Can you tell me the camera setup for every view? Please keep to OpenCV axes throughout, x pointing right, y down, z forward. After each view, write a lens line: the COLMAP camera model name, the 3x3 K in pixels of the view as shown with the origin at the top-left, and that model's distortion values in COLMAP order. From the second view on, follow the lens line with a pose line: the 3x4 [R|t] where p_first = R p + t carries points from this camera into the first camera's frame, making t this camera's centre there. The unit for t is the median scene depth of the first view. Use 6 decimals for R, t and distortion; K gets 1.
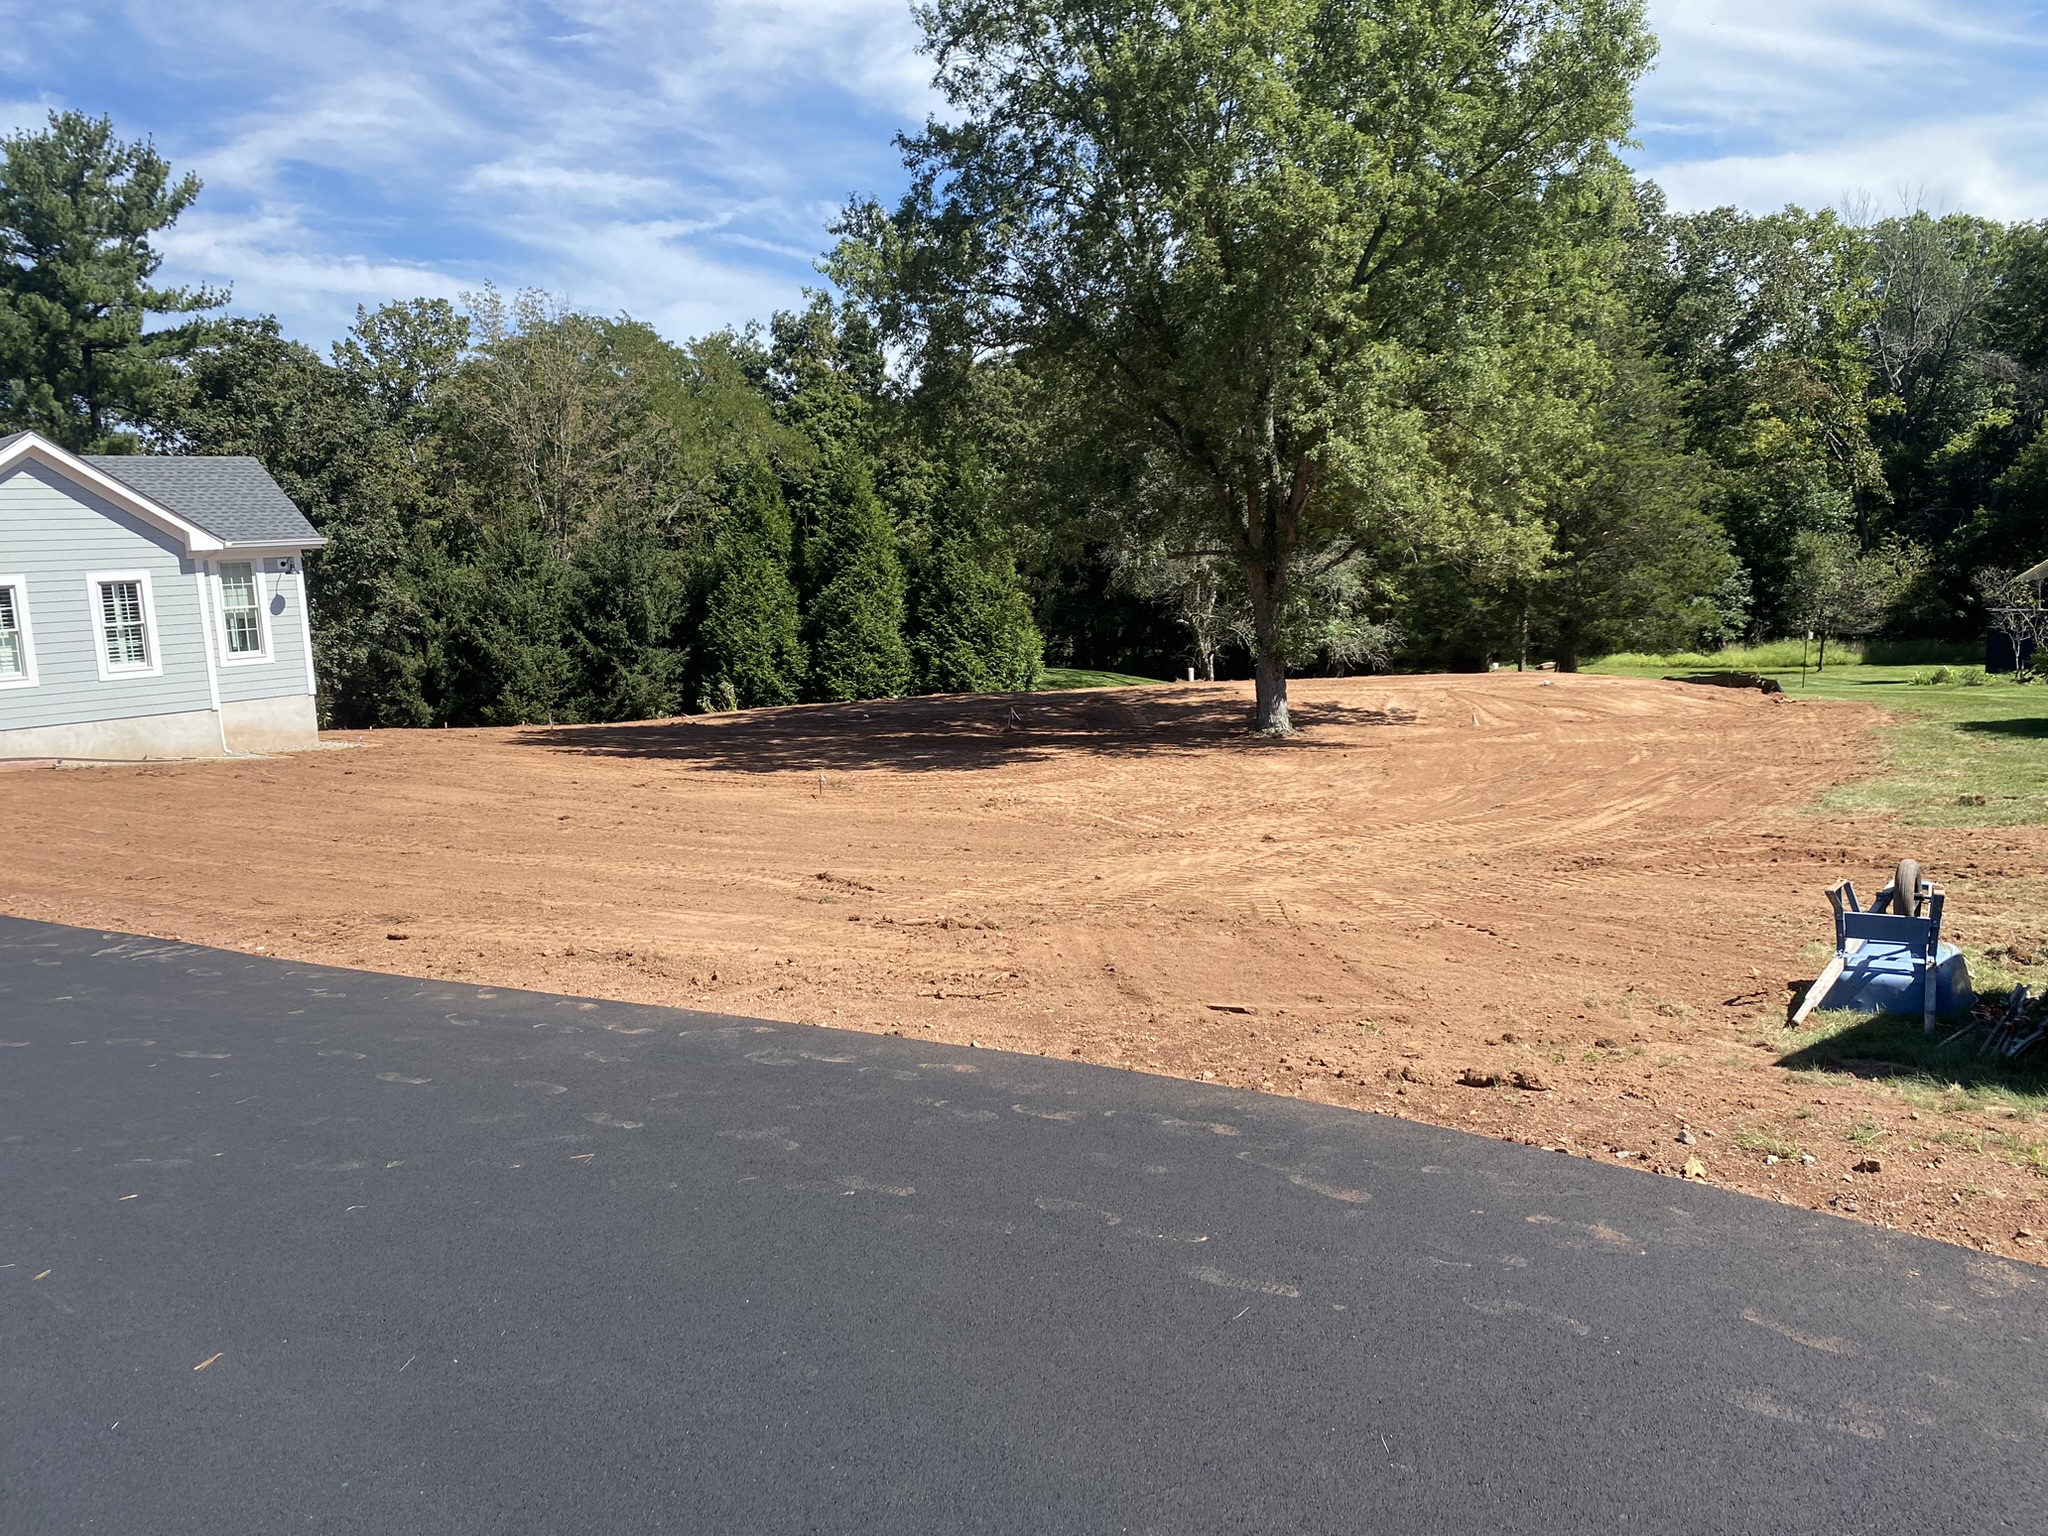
lens RADIAL K [[1600.4, 0, 1083.5], [0, 1600.4, 769.1], [0, 0, 1]] dist [-0.006168, 0.034347]
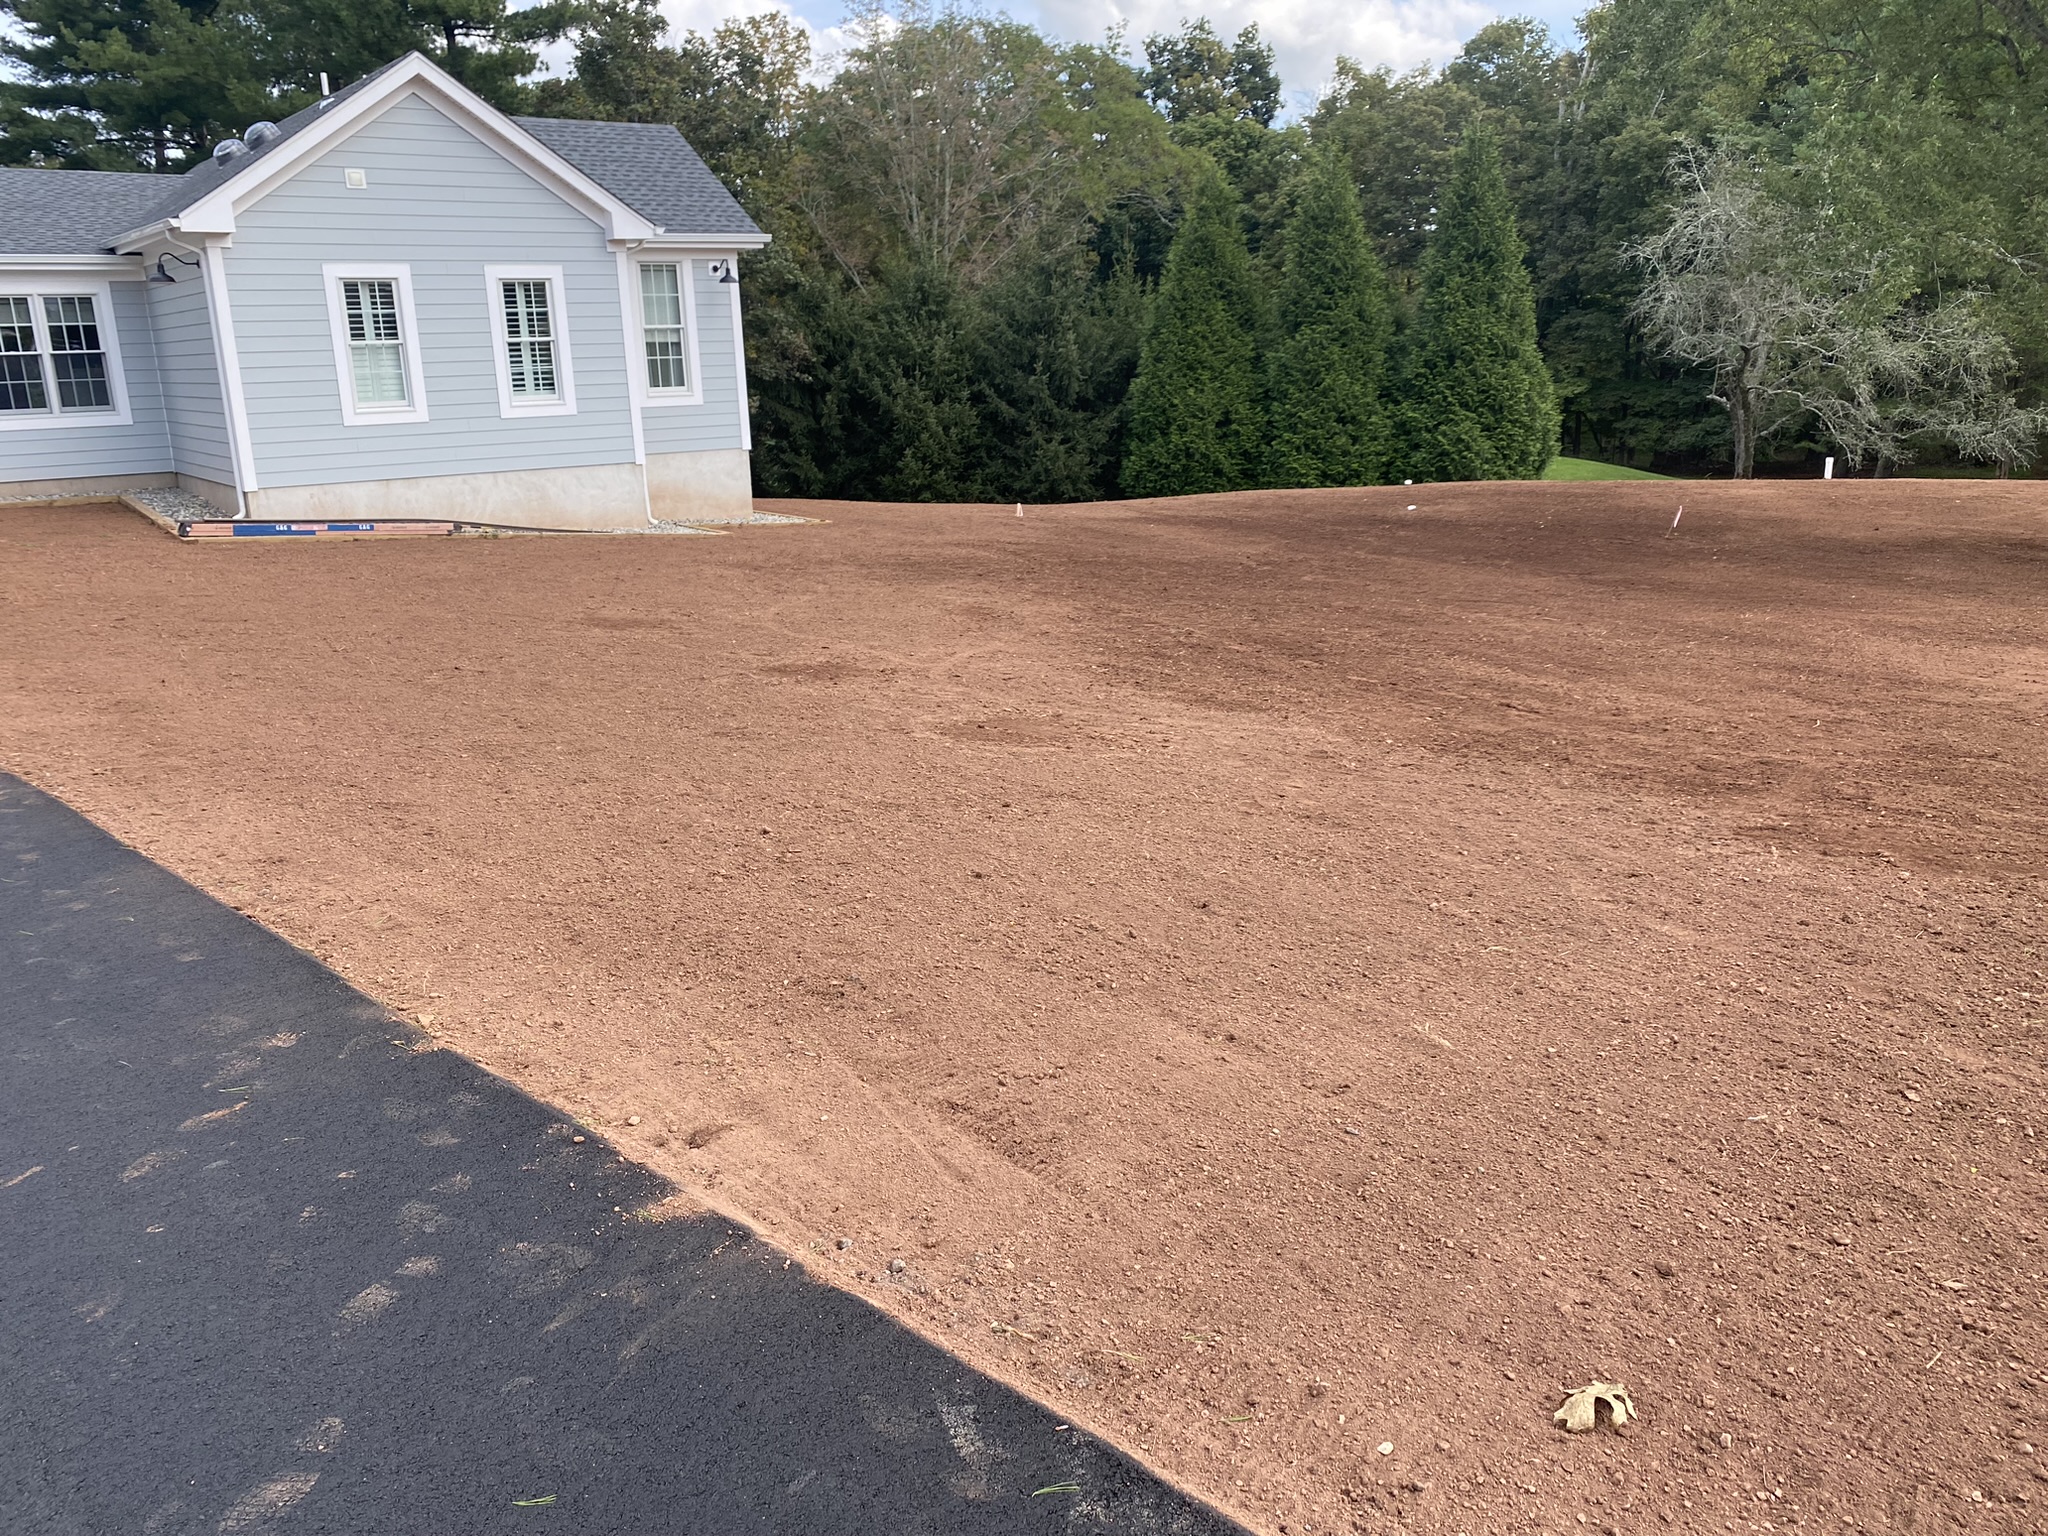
lens RADIAL K [[1623.6, 0, 1024.0], [0, 1623.6, 768.0], [0, 0, 1]] dist [0.046778, -0.043701]
pose [[0.976560, 0.073792, -0.202201, -0.116687], [-0.047211, 0.989956, 0.133263, -0.003873], [0.210004, -0.120593, 0.970235, 0.164342]]
